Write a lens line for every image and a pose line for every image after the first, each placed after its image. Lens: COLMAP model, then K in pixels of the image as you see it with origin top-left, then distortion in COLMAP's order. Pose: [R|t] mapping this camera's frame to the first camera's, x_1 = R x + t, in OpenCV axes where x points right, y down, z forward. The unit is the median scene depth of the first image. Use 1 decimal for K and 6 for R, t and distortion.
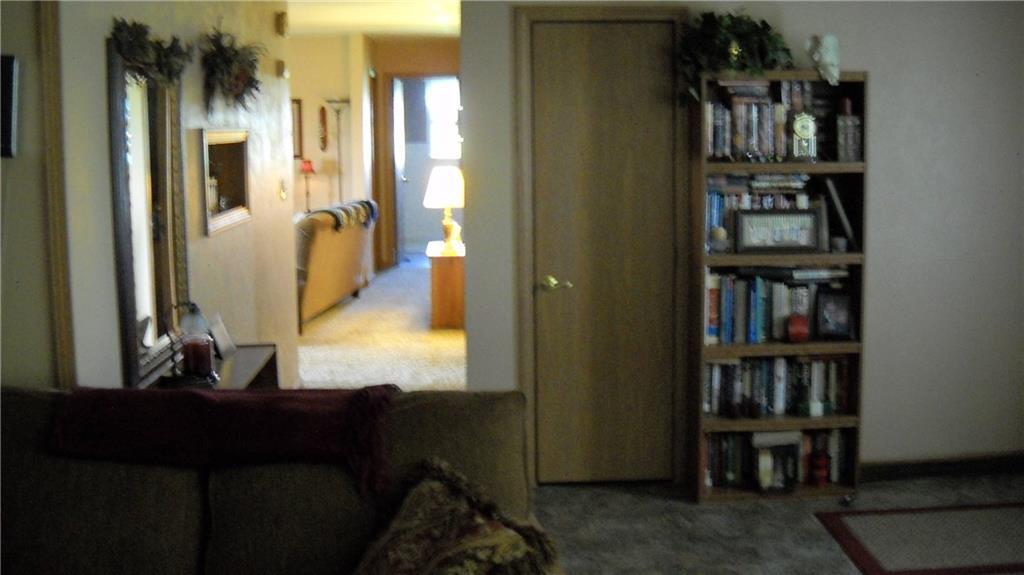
lens RADIAL K [[1163.1, 0, 512.0], [0, 1163.1, 287.5], [0, 0, 1]] dist [-0.266246, 0.263222]
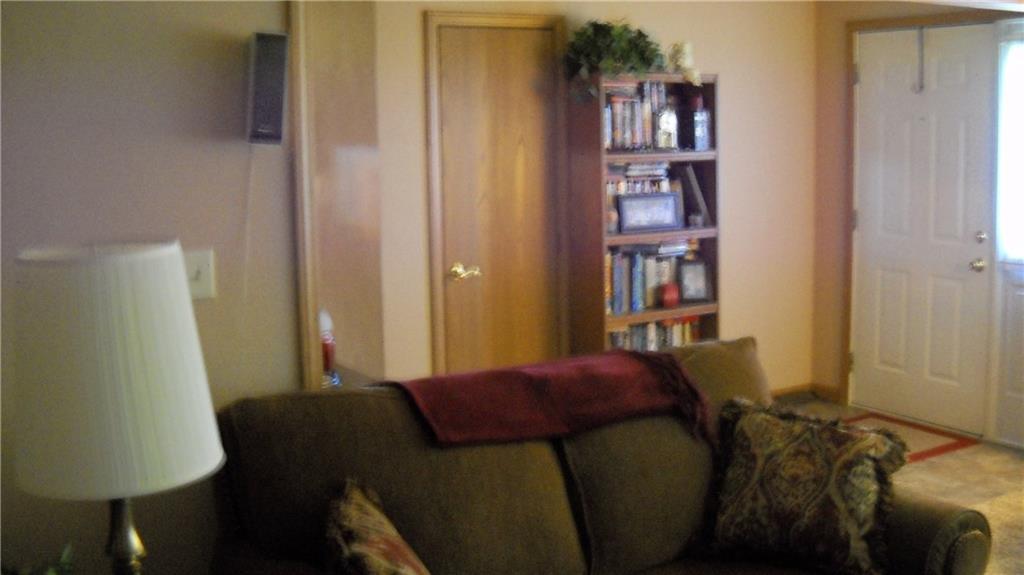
lens RADIAL K [[1163.1, 0, 512.0], [0, 1163.1, 287.5], [0, 0, 1]] dist [-0.266246, 0.263222]
pose [[0.878992, -0.072176, 0.471342, -0.445895], [0.077351, 0.996968, 0.008416, 0.005382], [-0.470521, 0.029061, 0.881910, 0.041891]]
